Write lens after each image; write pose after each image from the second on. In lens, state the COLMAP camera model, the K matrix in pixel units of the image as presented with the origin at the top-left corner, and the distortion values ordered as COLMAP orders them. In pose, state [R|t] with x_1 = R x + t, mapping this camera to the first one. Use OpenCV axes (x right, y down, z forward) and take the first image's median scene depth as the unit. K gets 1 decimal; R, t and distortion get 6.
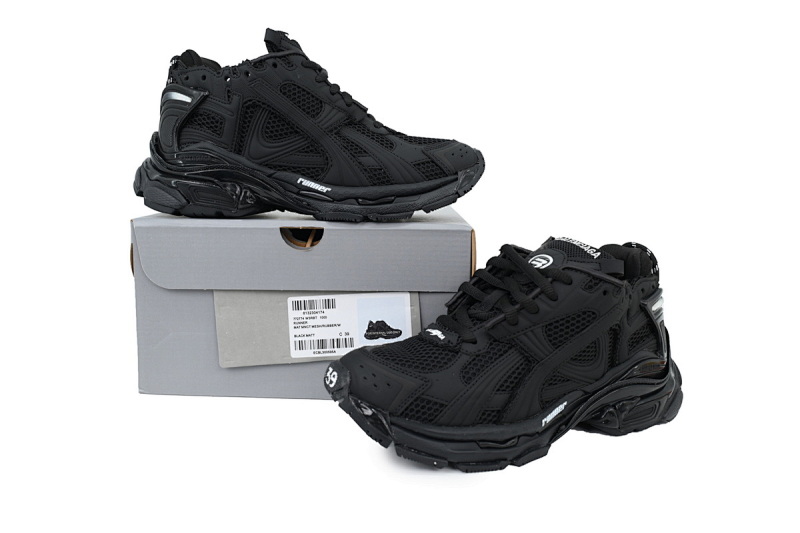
lens RADIAL K [[615.4, 0, 400.0], [0, 615.4, 266.5], [0, 0, 1]] dist [-0.002839, -0.000306]
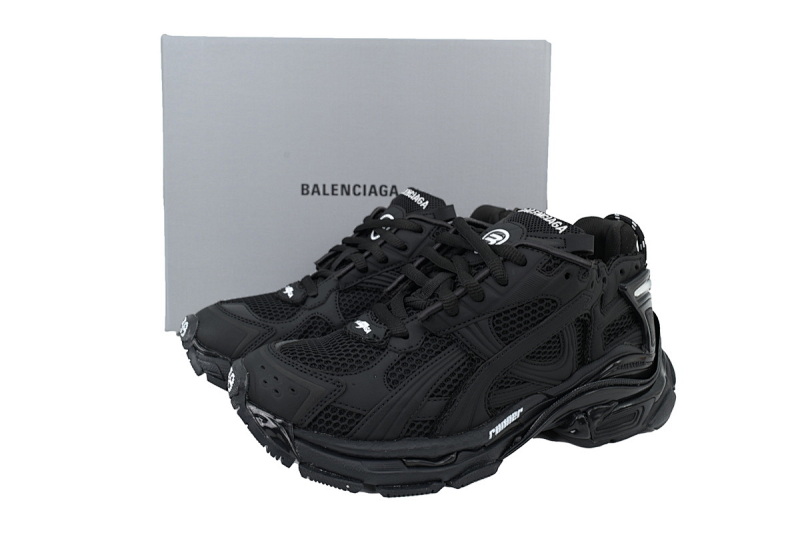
lens RADIAL K [[615.4, 0, 400.0], [0, 615.4, 266.5], [0, 0, 1]] dist [-0.002839, -0.000306]
pose [[0.998552, -0.006399, -0.053415, 0.157024], [0.008324, 0.999321, 0.035894, -0.000190], [0.053149, -0.036287, 0.997927, 0.183449]]
